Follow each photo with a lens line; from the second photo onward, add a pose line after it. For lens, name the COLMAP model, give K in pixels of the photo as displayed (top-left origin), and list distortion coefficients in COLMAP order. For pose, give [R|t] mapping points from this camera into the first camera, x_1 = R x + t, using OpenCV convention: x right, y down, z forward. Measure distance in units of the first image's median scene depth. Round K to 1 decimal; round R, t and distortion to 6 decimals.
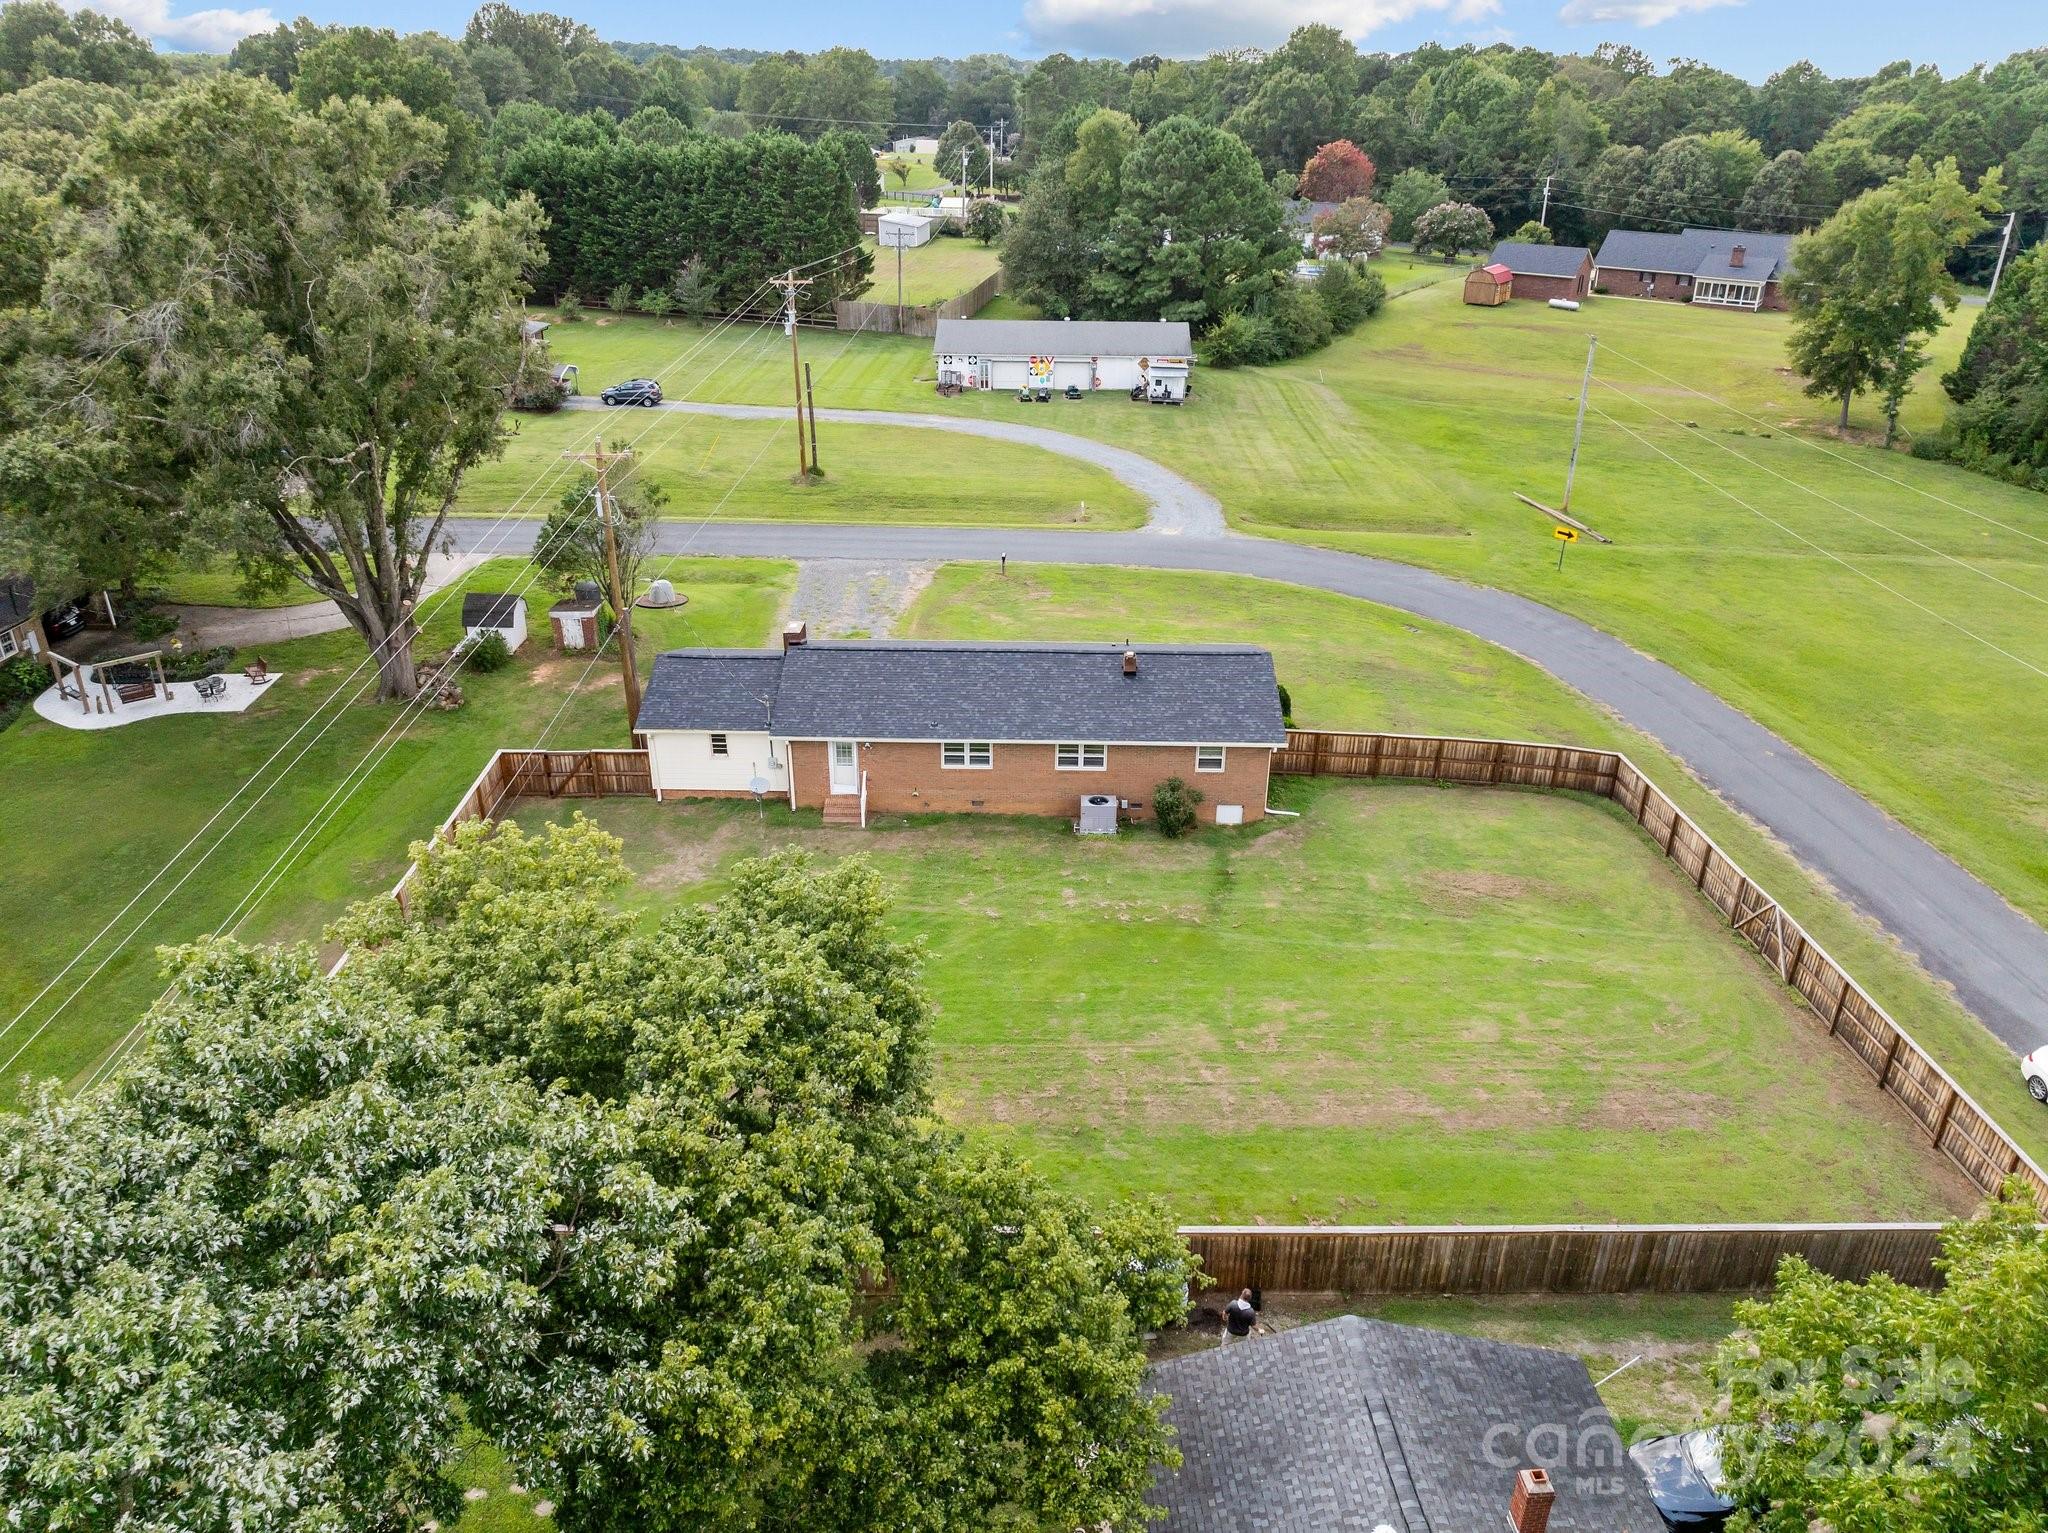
lens RADIAL K [[1439.6, 0, 1021.5], [0, 1439.6, 768.1], [0, 0, 1]] dist [-0.031972, -0.008974]
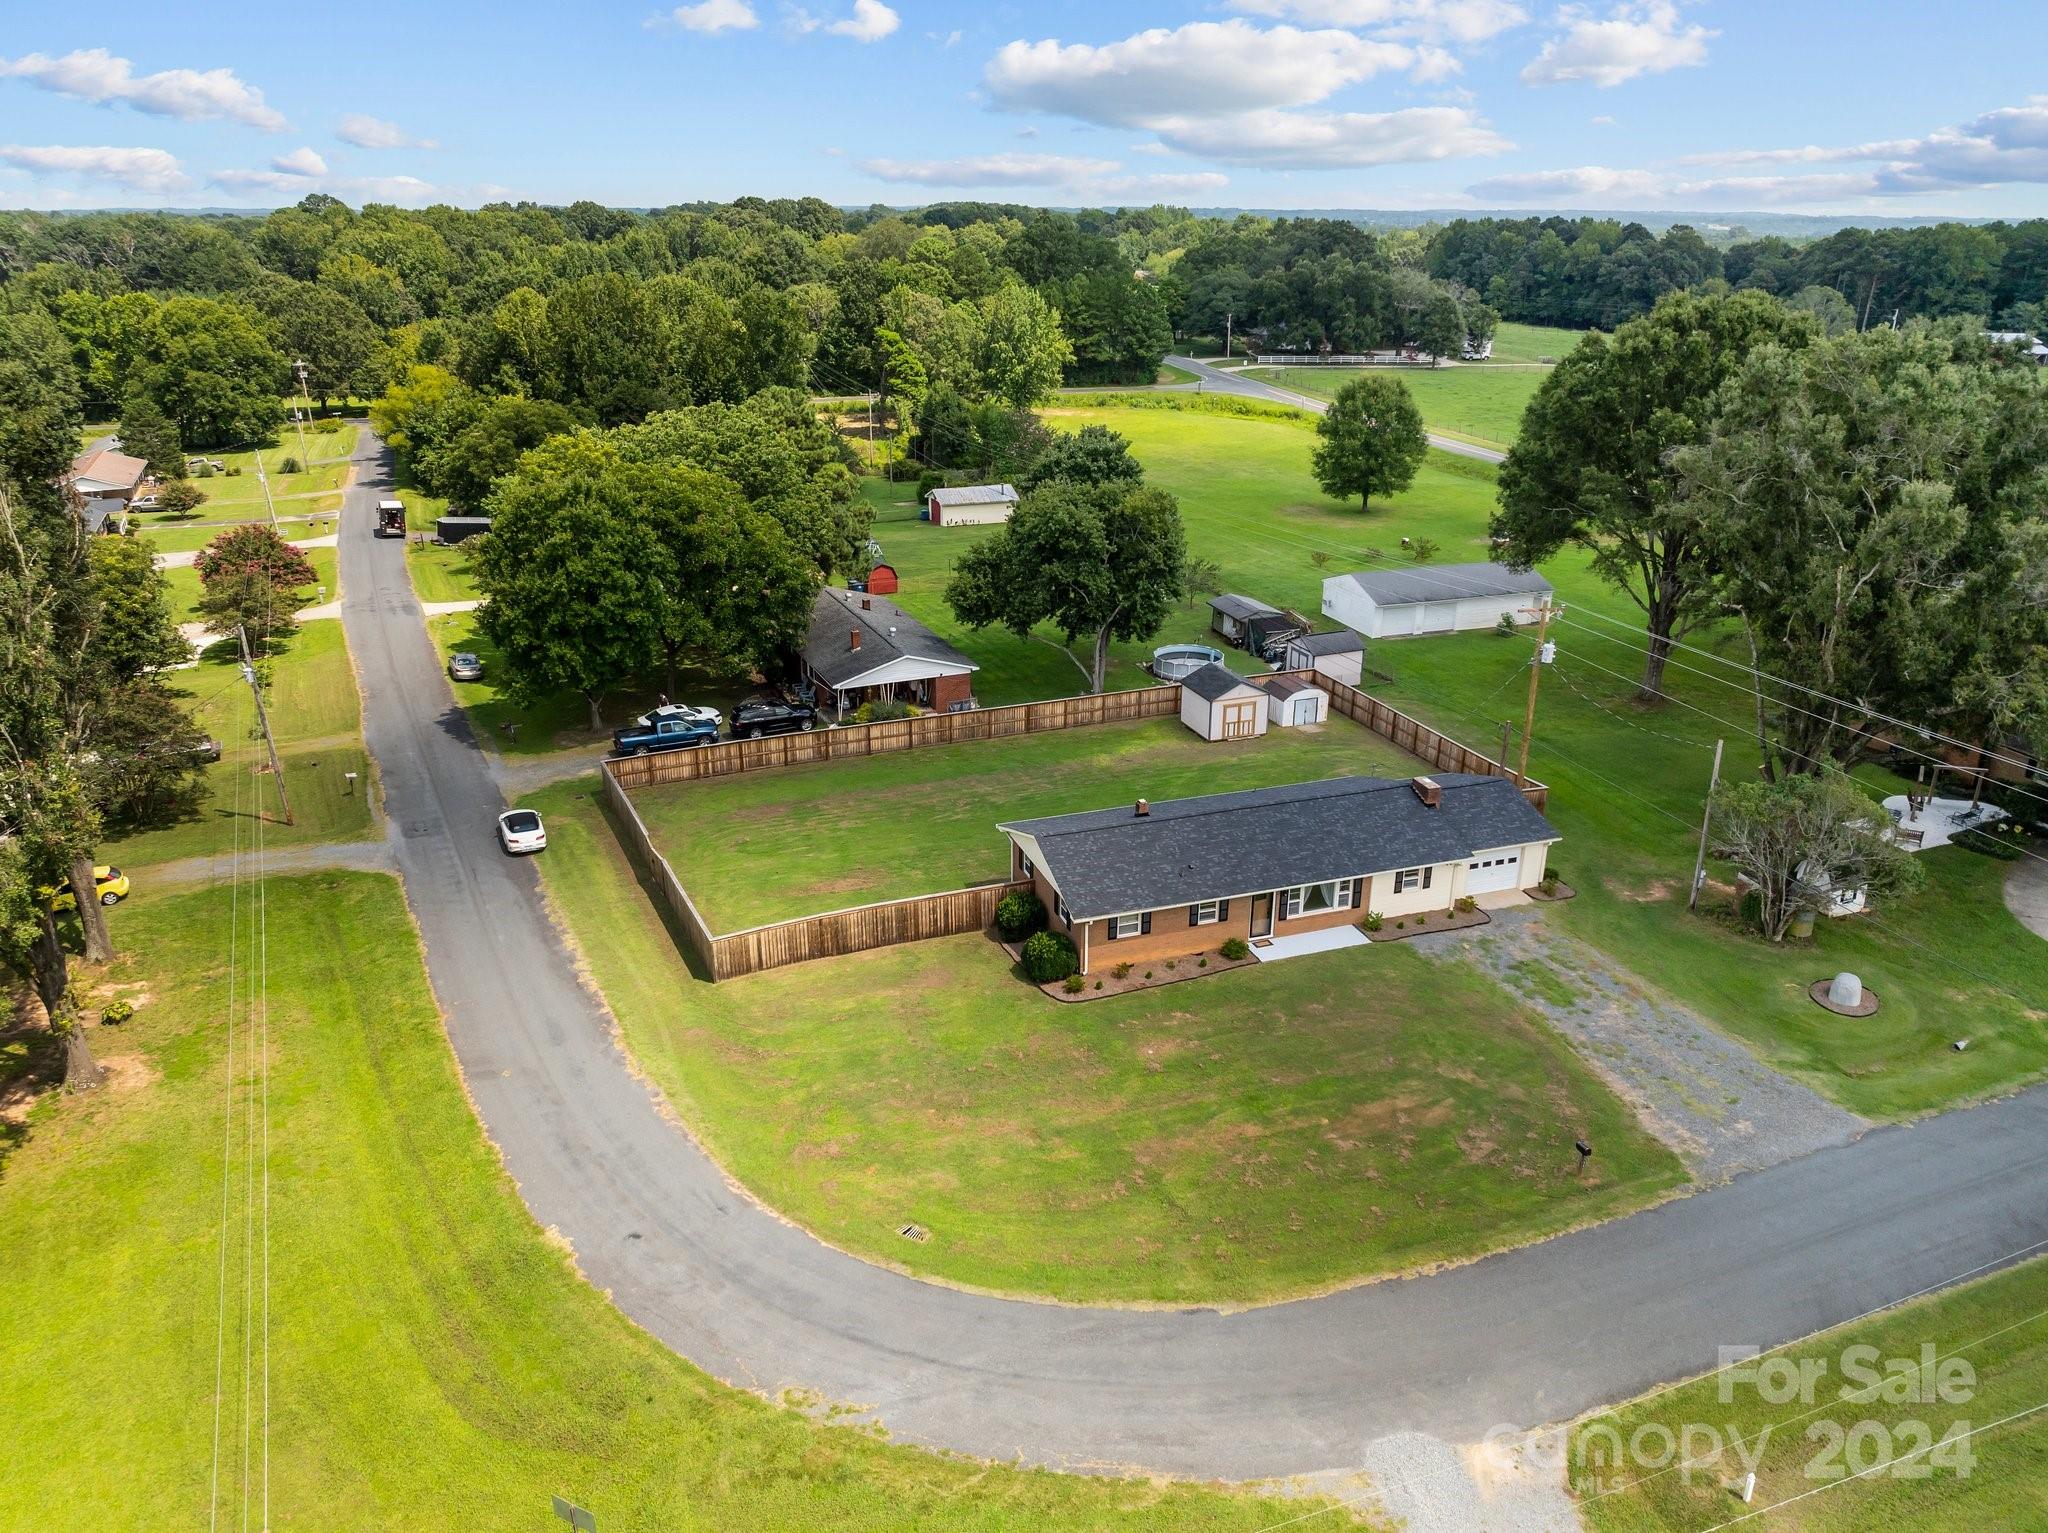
lens RADIAL K [[1438.3, 0, 1021.0], [0, 1438.3, 770.0], [0, 0, 1]] dist [-0.030872, -0.006018]
pose [[-0.939596, 0.116620, -0.321806, 0.383701], [-0.156849, 0.688950, 0.707634, -0.644627], [0.304233, 0.715365, -0.629043, 1.196252]]
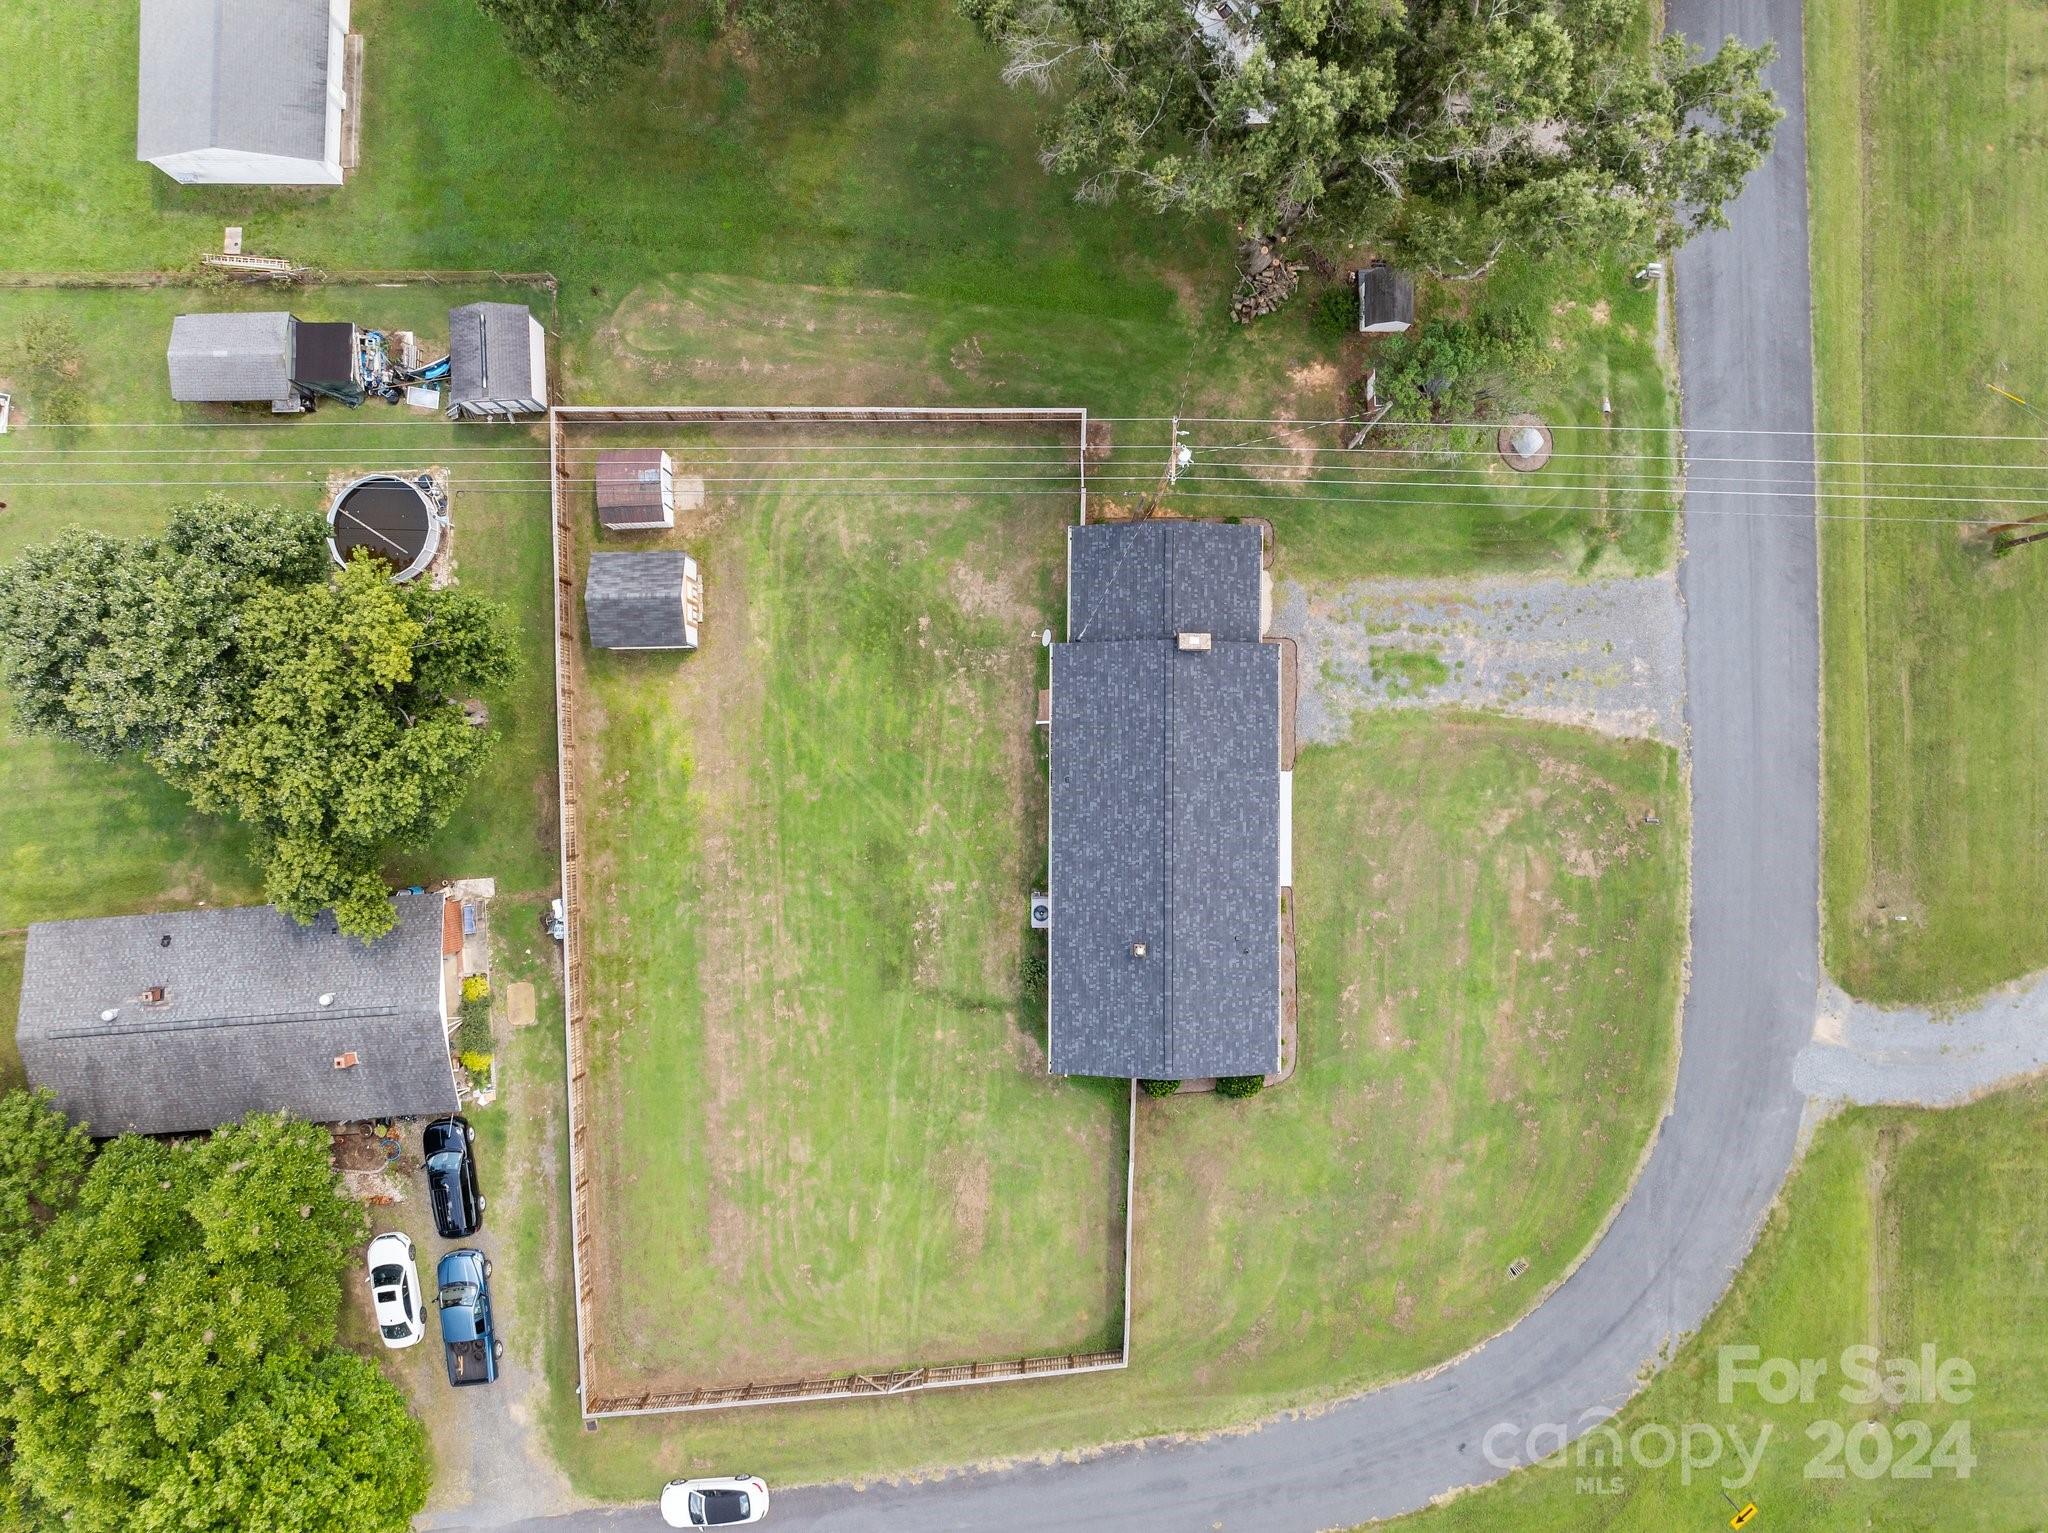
lens RADIAL K [[1438.3, 0, 1021.0], [0, 1438.3, 770.0], [0, 0, 1]] dist [-0.030872, -0.006018]
pose [[0.016757, 0.999786, -0.012093, -0.038010], [-0.436909, 0.018201, 0.899322, -0.742067], [0.899350, -0.009786, 0.437121, 0.304760]]
